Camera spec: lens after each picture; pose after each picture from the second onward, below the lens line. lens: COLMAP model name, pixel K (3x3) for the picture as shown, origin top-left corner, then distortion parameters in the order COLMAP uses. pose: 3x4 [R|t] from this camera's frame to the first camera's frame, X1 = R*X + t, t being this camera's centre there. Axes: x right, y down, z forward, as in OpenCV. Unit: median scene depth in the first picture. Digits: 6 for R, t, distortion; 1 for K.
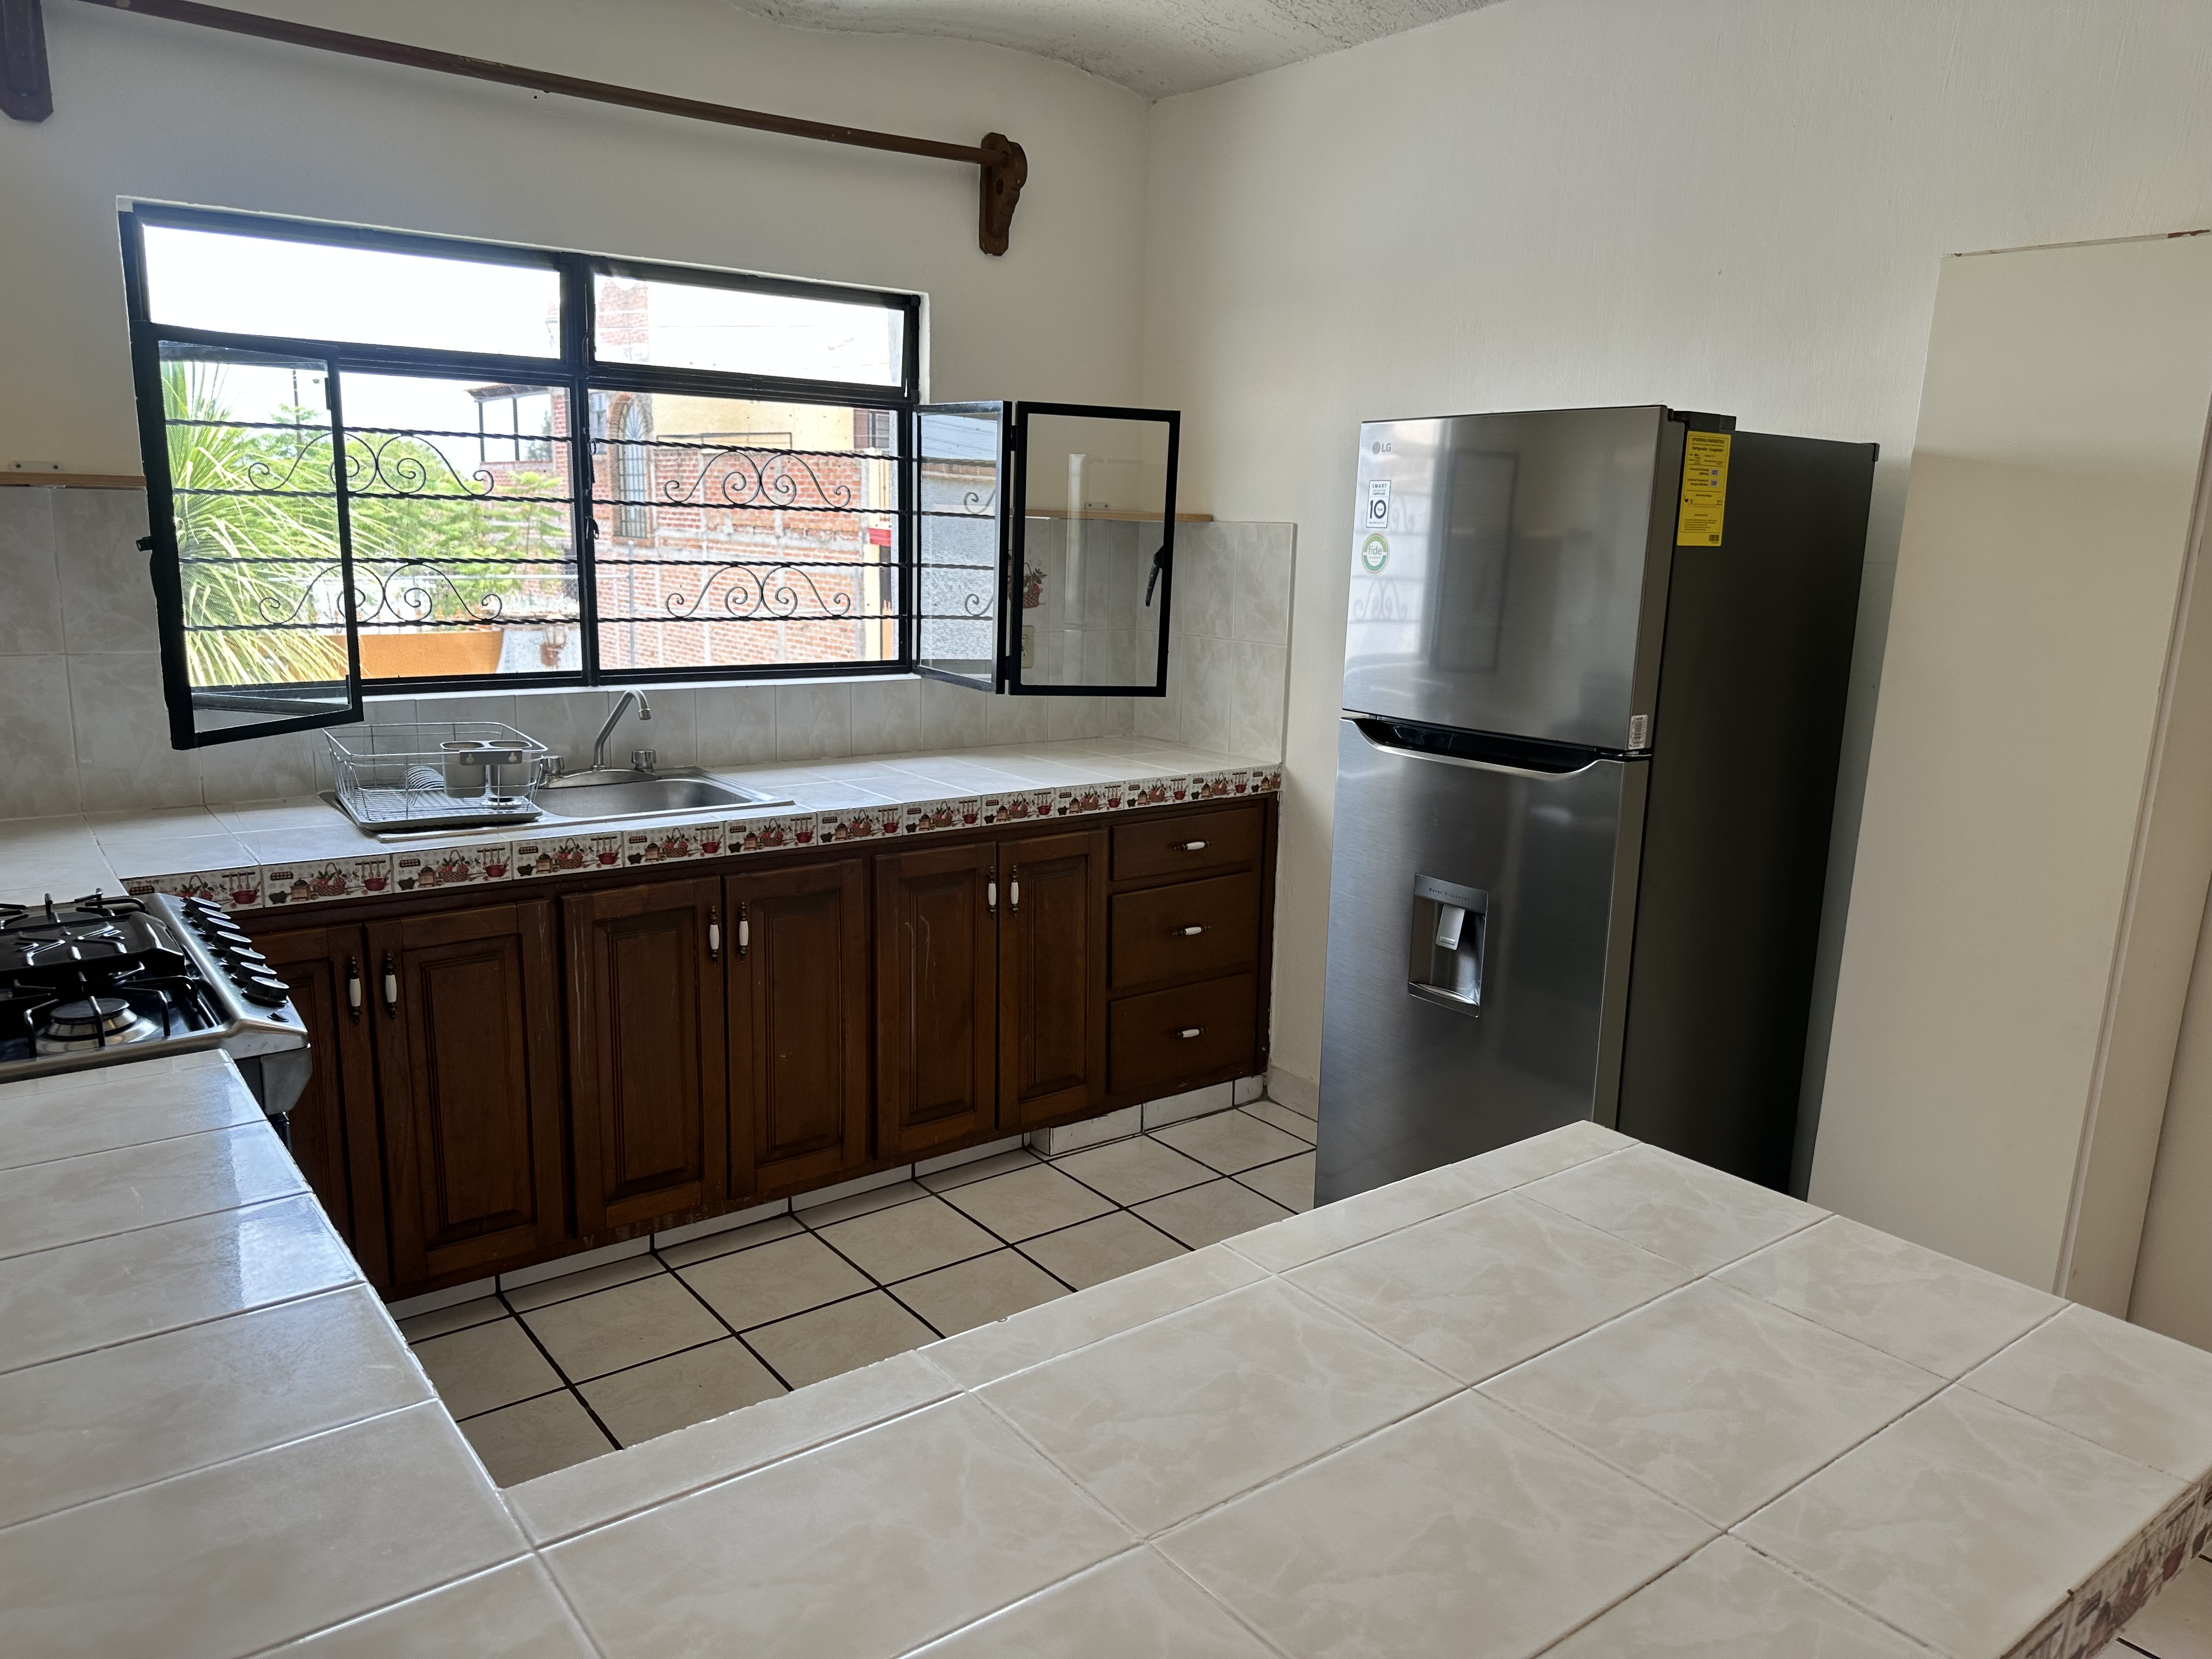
lens RADIAL K [[1511.6, 0, 1106.0], [0, 1511.6, 829.5], [0, 0, 1]] dist [0.064862, -0.098469]
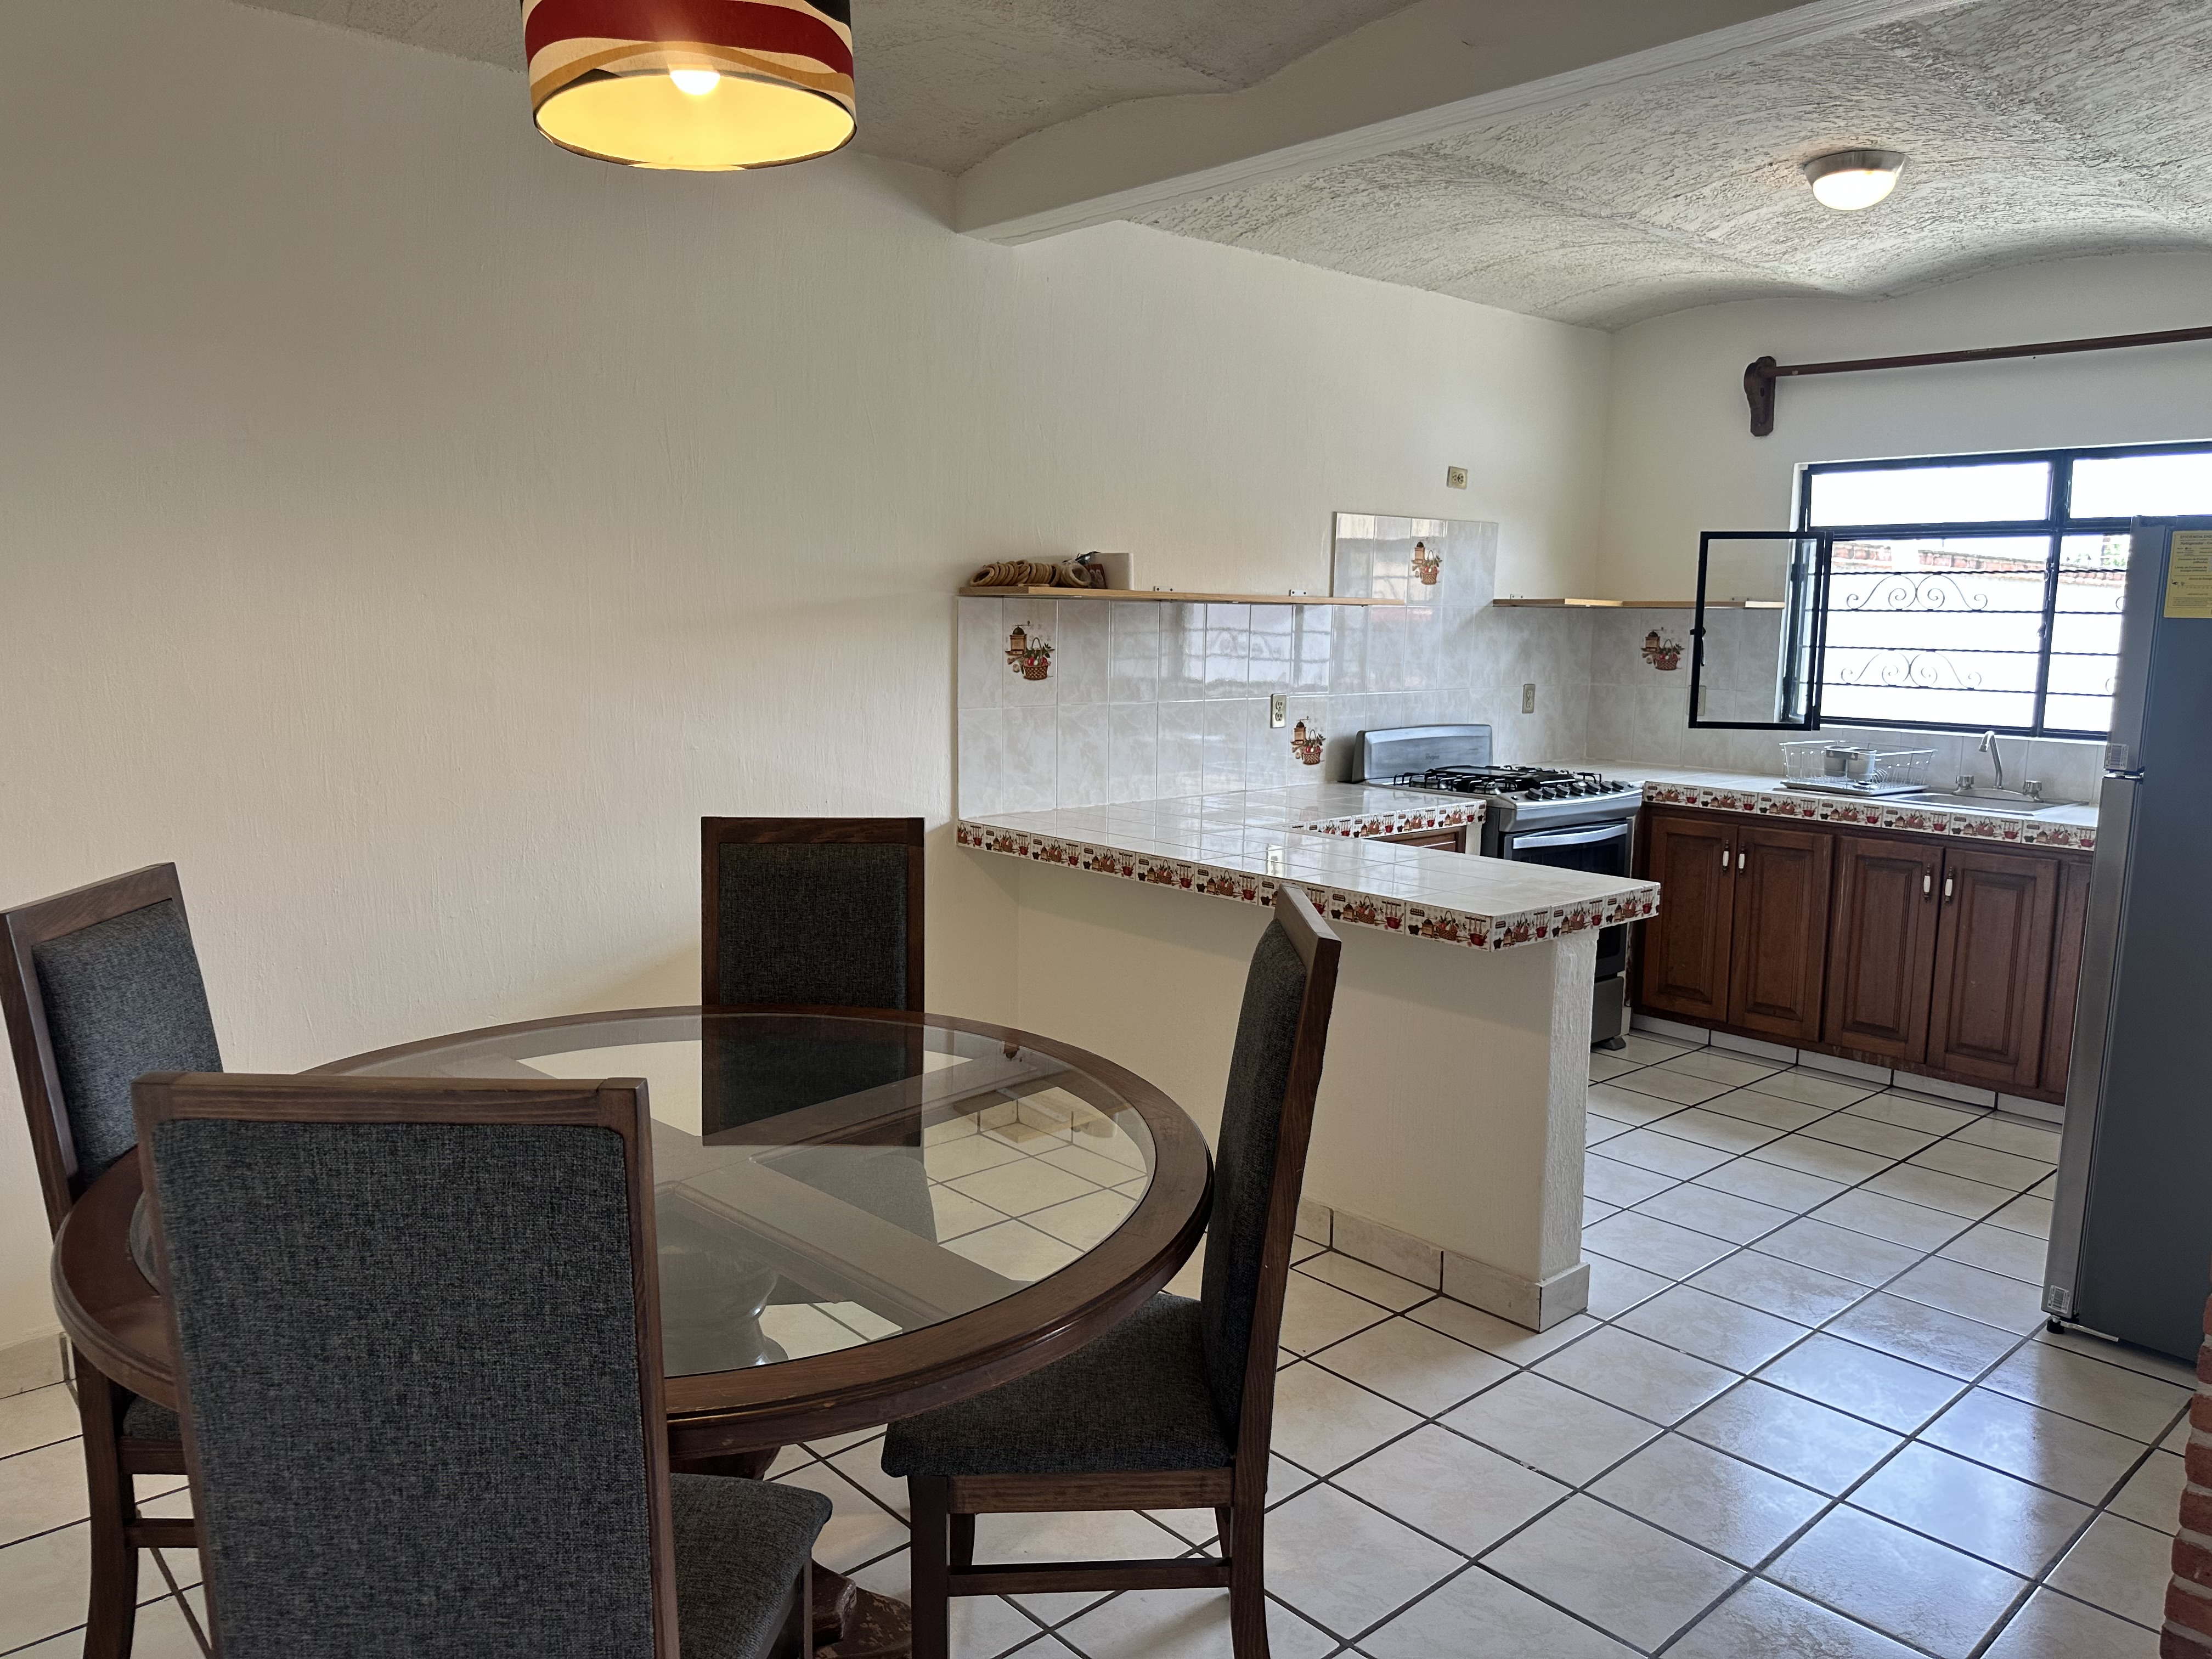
lens RADIAL K [[1511.6, 0, 1106.0], [0, 1511.6, 829.5], [0, 0, 1]] dist [0.064862, -0.098469]
pose [[0.077992, 0.115453, -0.990246, 1.242180], [-0.211217, 0.972638, 0.096765, 0.043858], [0.974323, 0.201610, 0.100244, 0.012161]]
